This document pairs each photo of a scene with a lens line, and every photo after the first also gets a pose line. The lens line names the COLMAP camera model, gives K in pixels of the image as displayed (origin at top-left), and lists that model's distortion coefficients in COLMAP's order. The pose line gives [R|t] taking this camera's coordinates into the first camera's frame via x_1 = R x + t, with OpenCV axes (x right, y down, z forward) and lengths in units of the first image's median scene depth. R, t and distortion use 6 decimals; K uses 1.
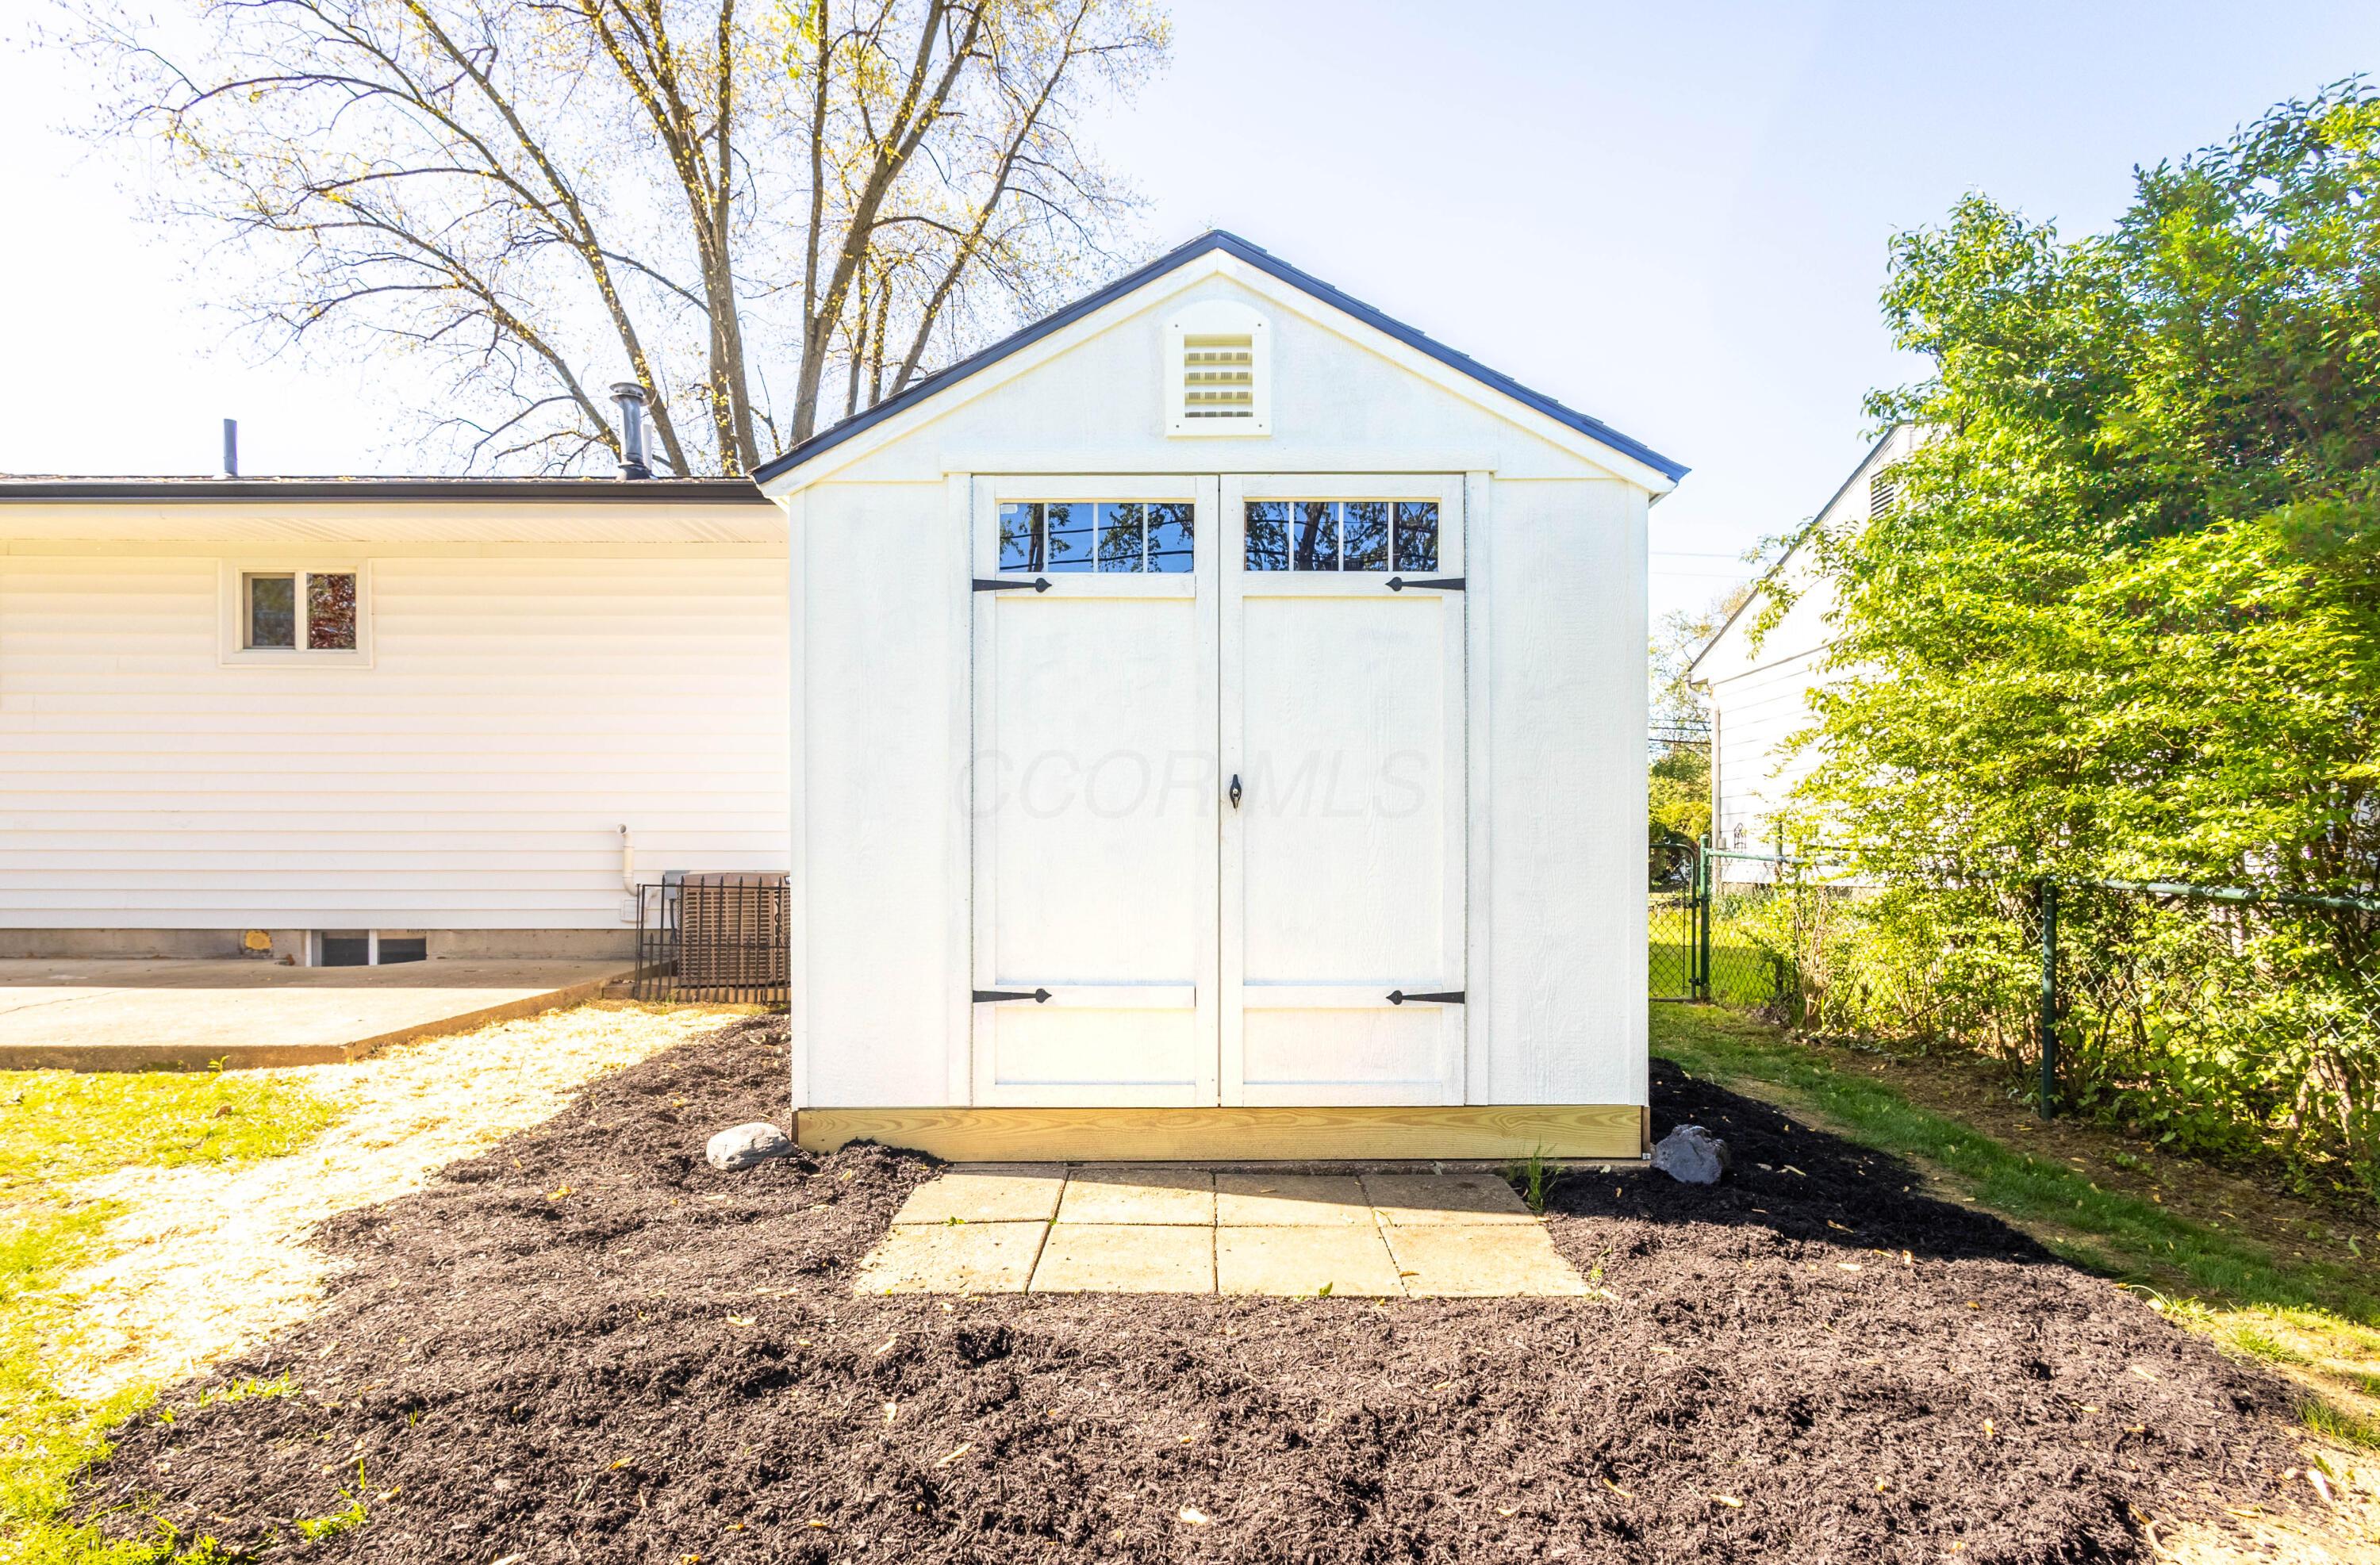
lens RADIAL K [[1171.8, 0, 1255.8], [0, 1171.8, 857.1], [0, 0, 1]] dist [0.018406, -0.006024]
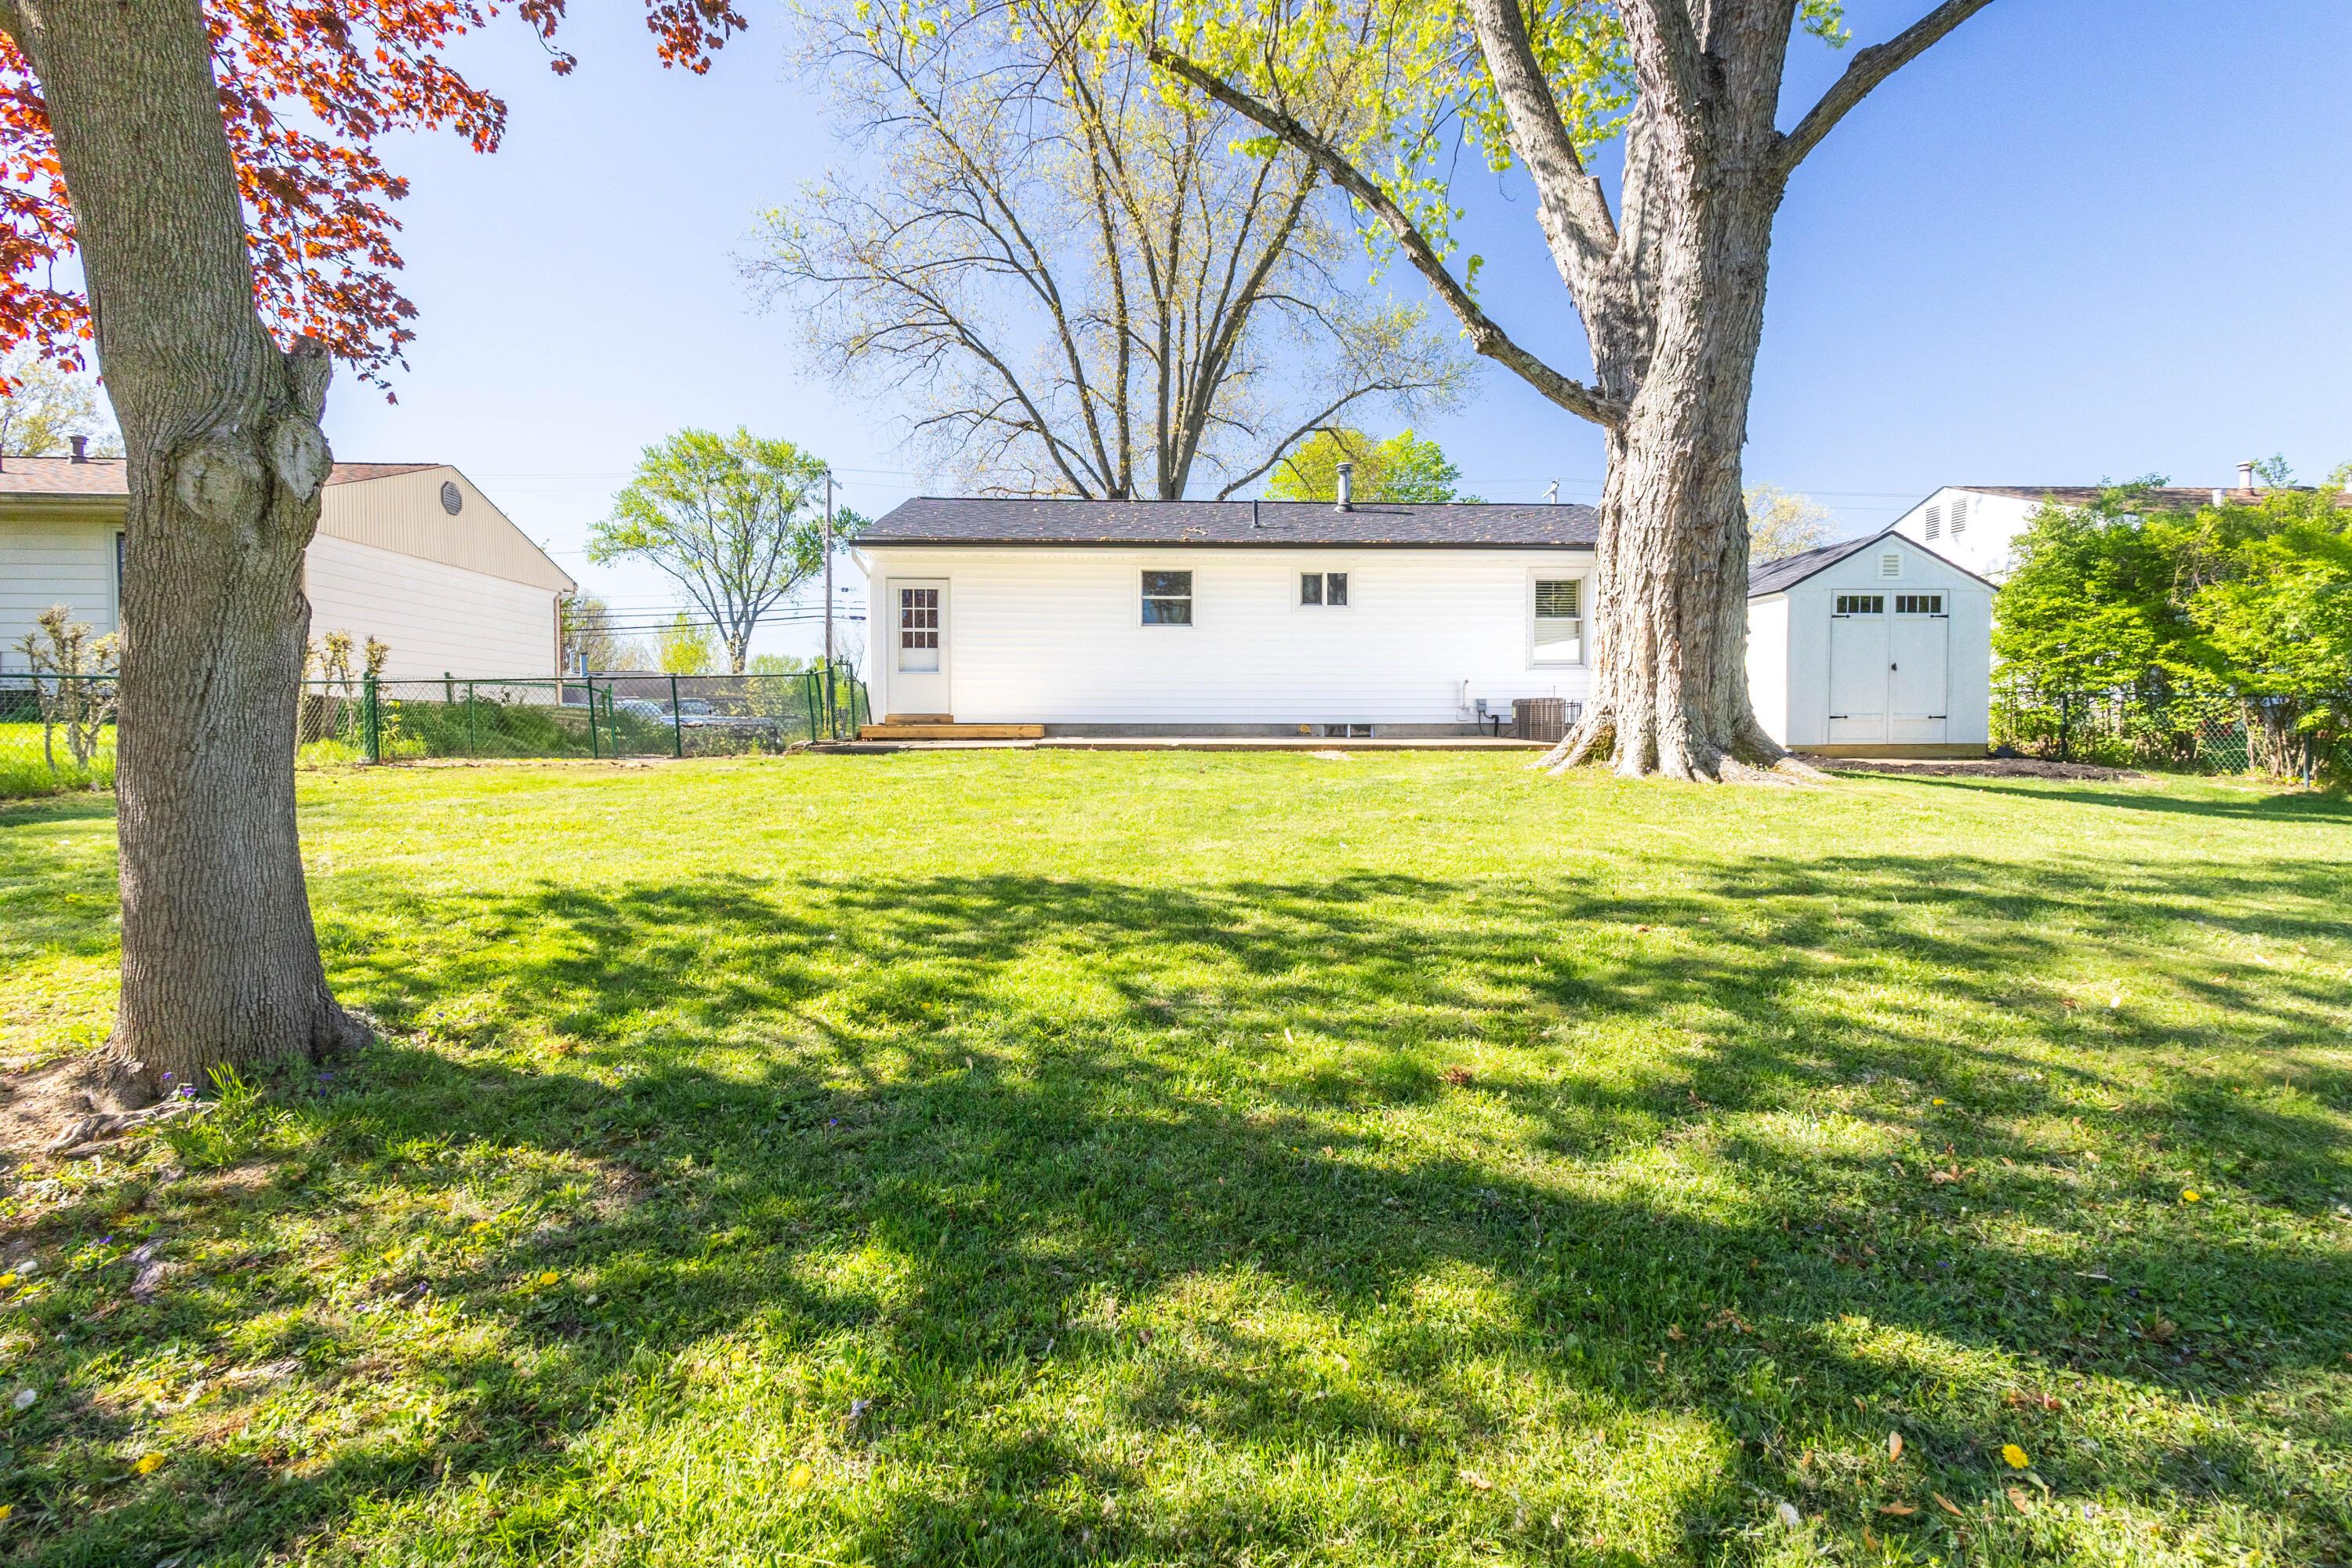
lens RADIAL K [[1158.1, 0, 1174.4], [0, 1158.1, 766.8], [0, 0, 1]] dist [0.018406, -0.006024]
pose [[0.997285, -0.004196, 0.073516, -2.770448], [0.001468, 0.999309, 0.037134, 0.133328], [-0.073621, -0.036925, 0.996602, -2.825437]]
